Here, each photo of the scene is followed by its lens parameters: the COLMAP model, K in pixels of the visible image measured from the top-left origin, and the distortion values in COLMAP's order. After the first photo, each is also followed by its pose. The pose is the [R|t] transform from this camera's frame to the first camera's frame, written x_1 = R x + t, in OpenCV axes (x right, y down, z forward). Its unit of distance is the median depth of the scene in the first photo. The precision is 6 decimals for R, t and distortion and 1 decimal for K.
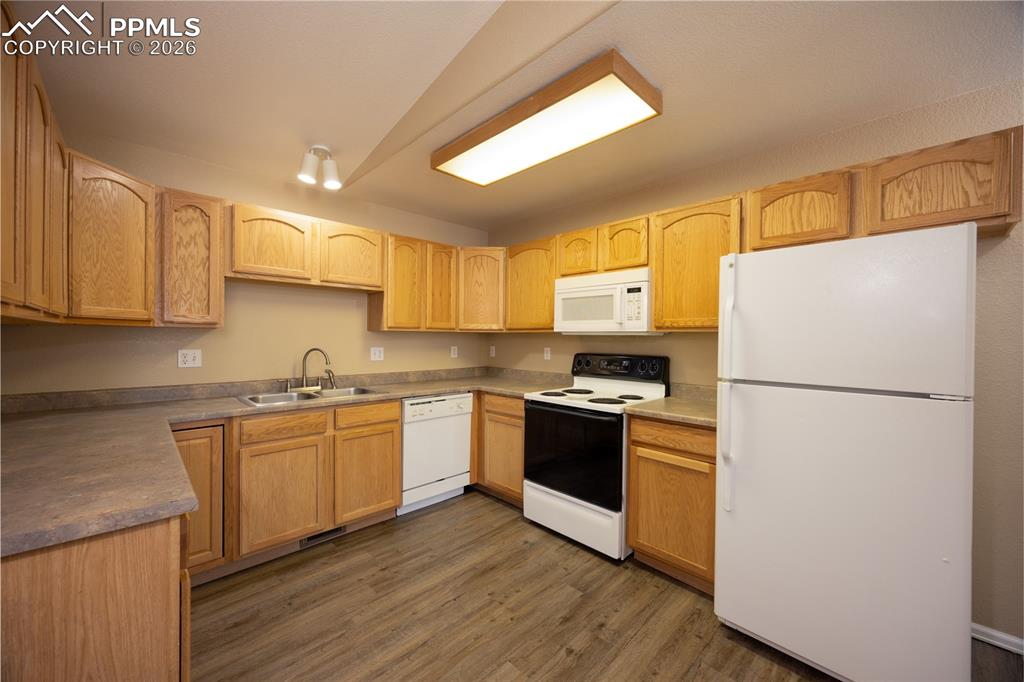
lens RADIAL K [[392.6, 0, 513.4], [0, 392.6, 338.0], [0, 0, 1]] dist [-0.001534, 0.000018]
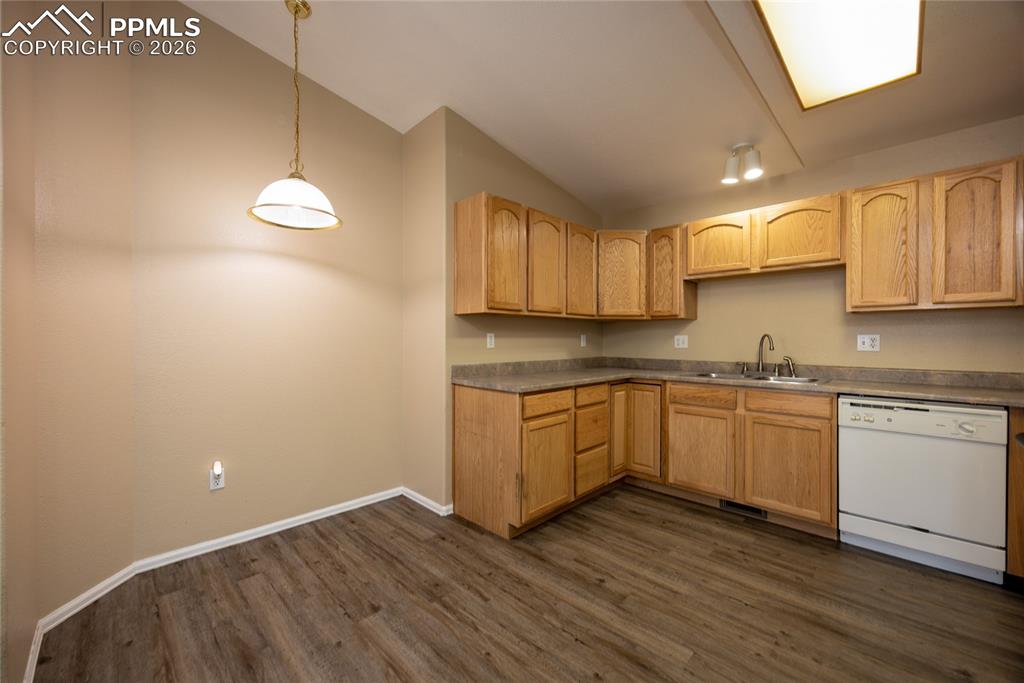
lens RADIAL K [[406.4, 0, 496.3], [0, 406.4, 339.9], [0, 0, 1]] dist [-0.000549, -0.000047]
pose [[-0.011347, -0.005826, -0.999919, 0.587147], [-0.004079, 0.999975, -0.005780, 0.052425], [0.999927, 0.004013, -0.011371, 0.325942]]
